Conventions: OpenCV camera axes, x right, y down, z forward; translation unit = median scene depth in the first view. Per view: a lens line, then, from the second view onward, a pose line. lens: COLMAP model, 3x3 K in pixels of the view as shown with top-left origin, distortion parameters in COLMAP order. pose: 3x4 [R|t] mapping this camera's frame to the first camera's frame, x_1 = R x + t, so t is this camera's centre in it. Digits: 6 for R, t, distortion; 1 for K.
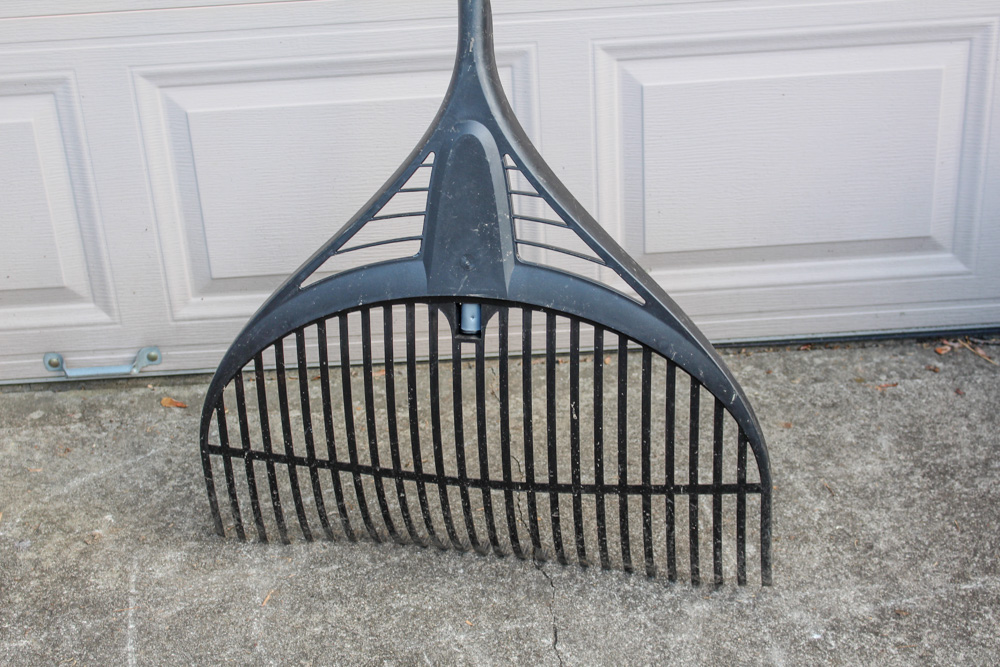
lens RADIAL K [[1790.9, 0, 498.1], [0, 1790.9, 332.6], [0, 0, 1]] dist [-0.009881, 0.000000]
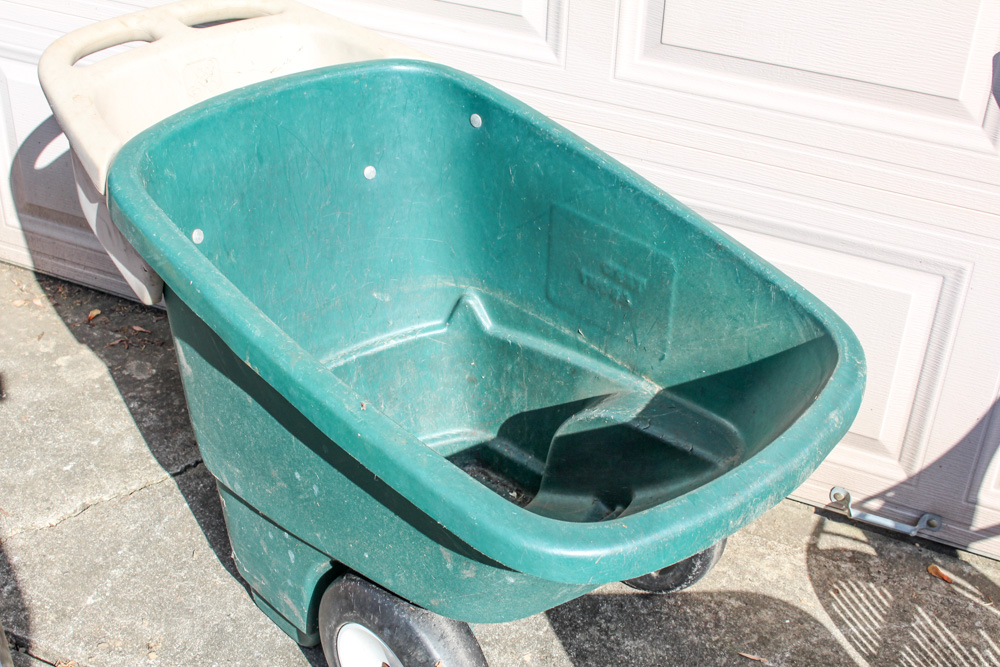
lens RADIAL K [[1321.1, 0, 491.2], [0, 1321.1, 343.2], [0, 0, 1]] dist [-0.060858, 0.000000]
pose [[0.892690, 0.307852, -0.329137, -0.235733], [-0.292552, 0.951379, 0.096391, -0.099530], [0.342809, 0.010242, 0.939349, 0.213175]]
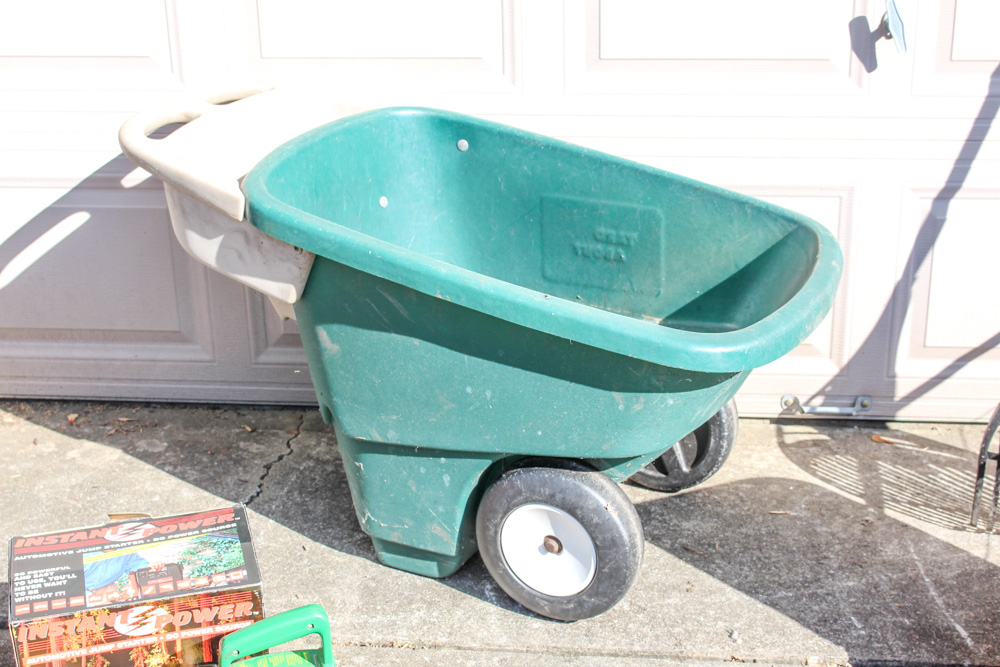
lens RADIAL K [[1627.0, 0, 495.1], [0, 1627.0, 349.2], [0, 0, 1]] dist [-0.042318, 0.000000]
pose [[0.992037, 0.075458, -0.100840, -0.400466], [-0.086041, 0.990734, -0.105089, 0.142061], [0.091976, 0.112929, 0.989337, -0.247828]]
